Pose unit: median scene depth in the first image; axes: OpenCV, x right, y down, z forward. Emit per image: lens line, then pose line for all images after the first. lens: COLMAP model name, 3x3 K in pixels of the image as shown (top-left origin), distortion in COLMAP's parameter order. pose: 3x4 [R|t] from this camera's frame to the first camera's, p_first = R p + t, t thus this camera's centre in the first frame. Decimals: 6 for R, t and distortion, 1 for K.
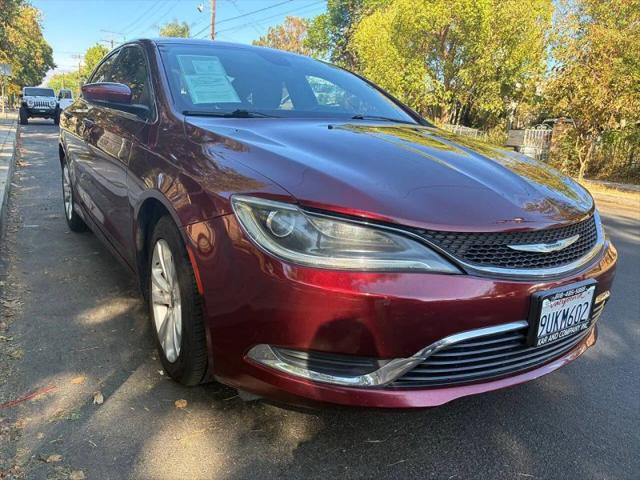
lens RADIAL K [[482.2, 0, 320.0], [0, 482.2, 240.0], [0, 0, 1]] dist [0.064172, -0.094689]
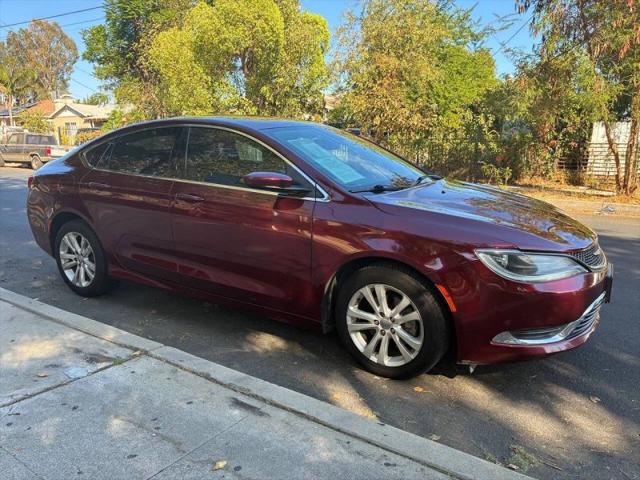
lens RADIAL K [[482.2, 0, 320.0], [0, 482.2, 240.0], [0, 0, 1]] dist [0.064172, -0.094689]
pose [[0.891188, -0.150988, 0.427768, -0.123434], [0.153671, 0.987712, 0.028481, -0.022933], [-0.426812, 0.040354, 0.903440, -0.026569]]
